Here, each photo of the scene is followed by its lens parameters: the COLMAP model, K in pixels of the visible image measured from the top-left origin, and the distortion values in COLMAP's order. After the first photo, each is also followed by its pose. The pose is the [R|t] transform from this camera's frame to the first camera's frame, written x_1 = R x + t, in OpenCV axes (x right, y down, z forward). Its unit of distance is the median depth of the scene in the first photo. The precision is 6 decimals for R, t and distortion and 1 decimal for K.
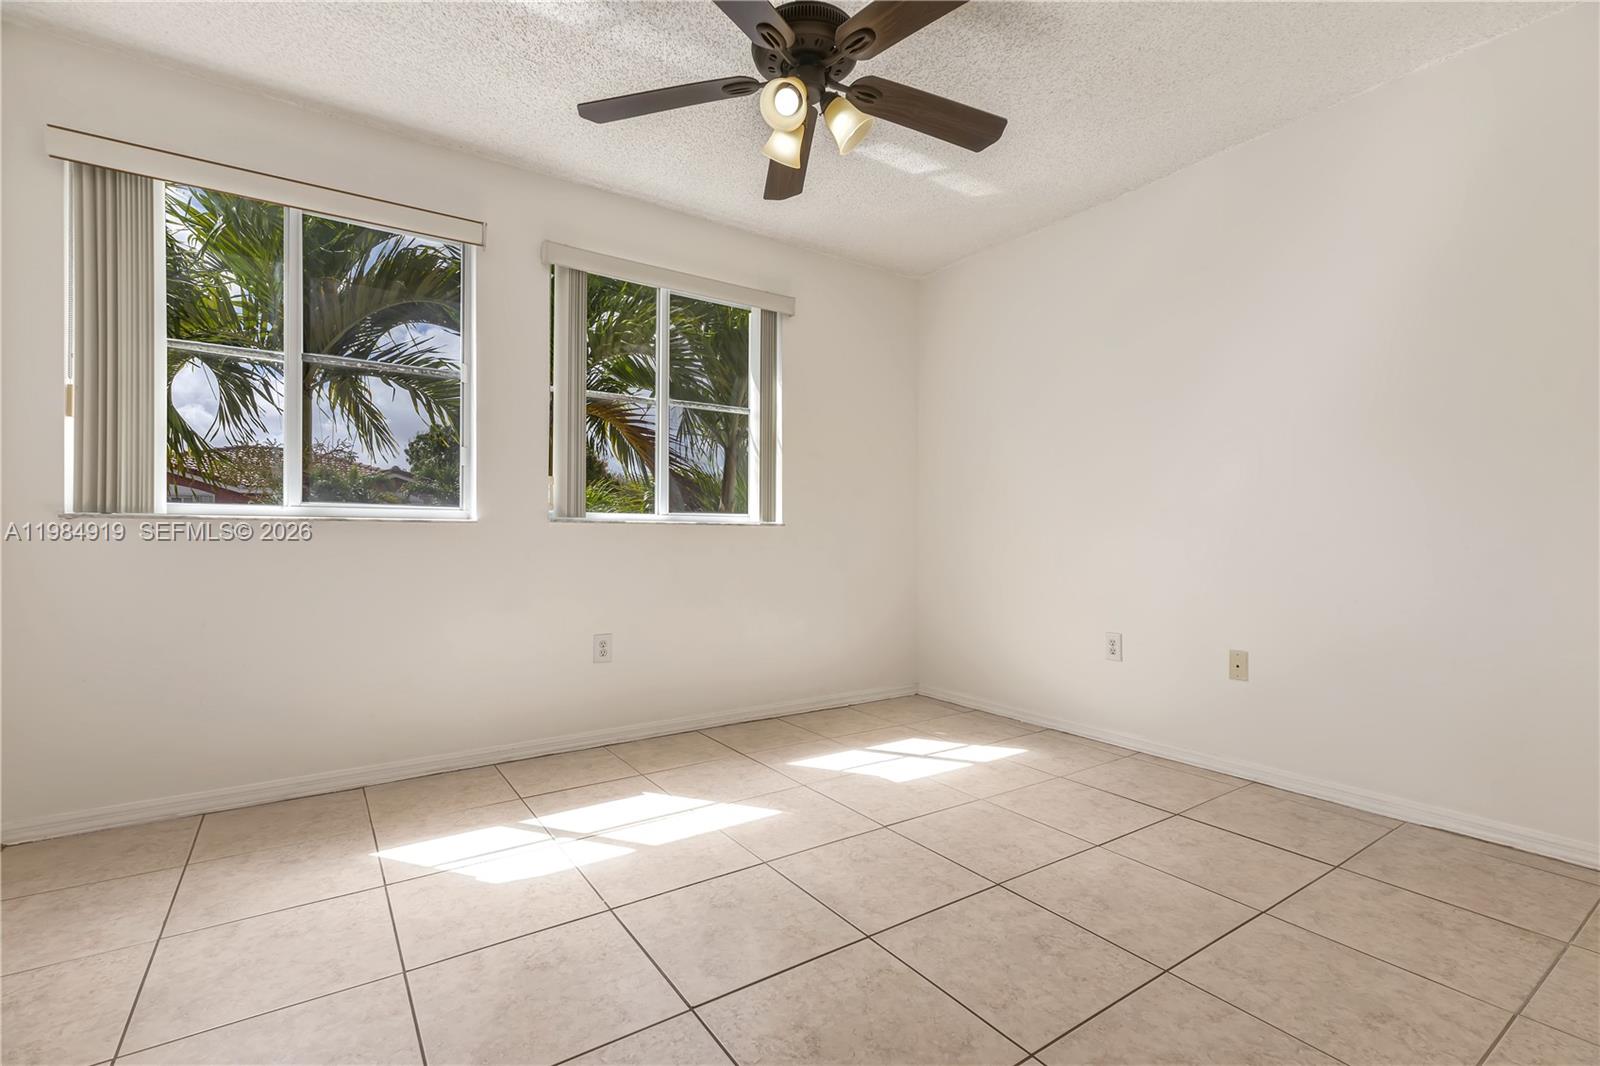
lens RADIAL K [[717.0, 0, 804.0], [0, 717.0, 532.9], [0, 0, 1]] dist [0.003423, -0.001385]
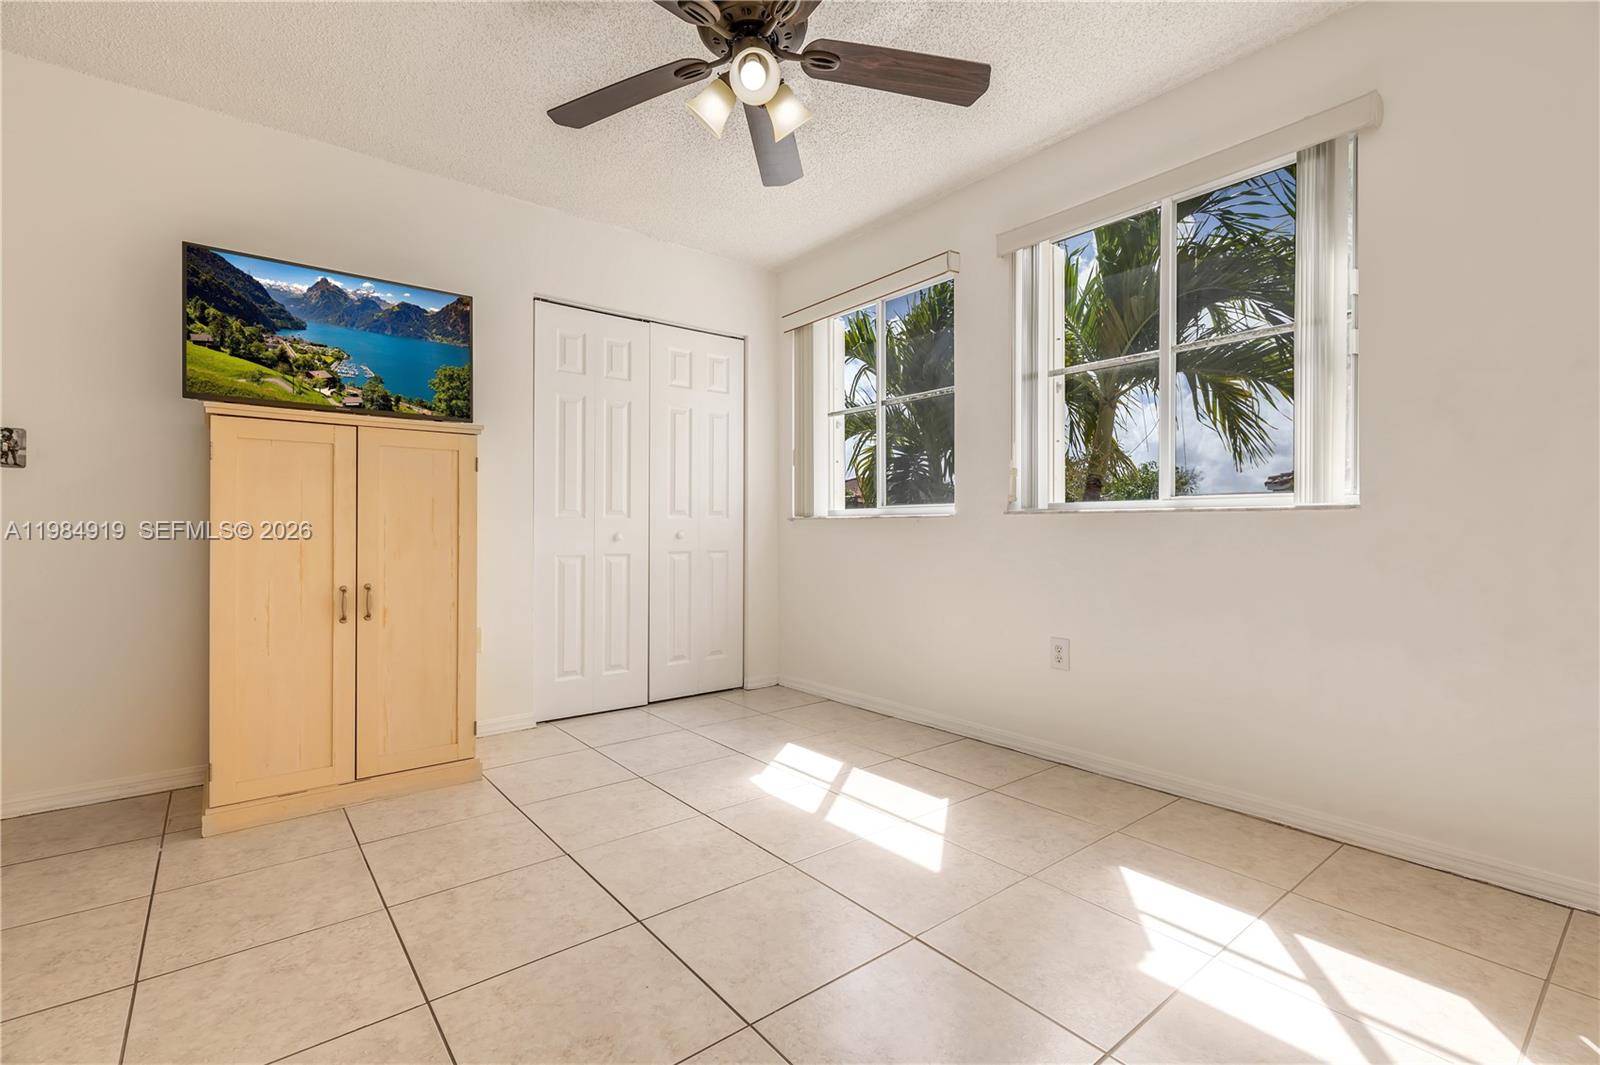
lens RADIAL K [[717.0, 0, 786.8], [0, 717.0, 529.2], [0, 0, 1]] dist [0.003423, -0.001385]
pose [[0.065798, 0.001209, -0.997832, 0.643783], [0.007417, 0.999971, 0.001700, 0.000648], [0.997805, -0.007512, 0.065787, 0.655365]]
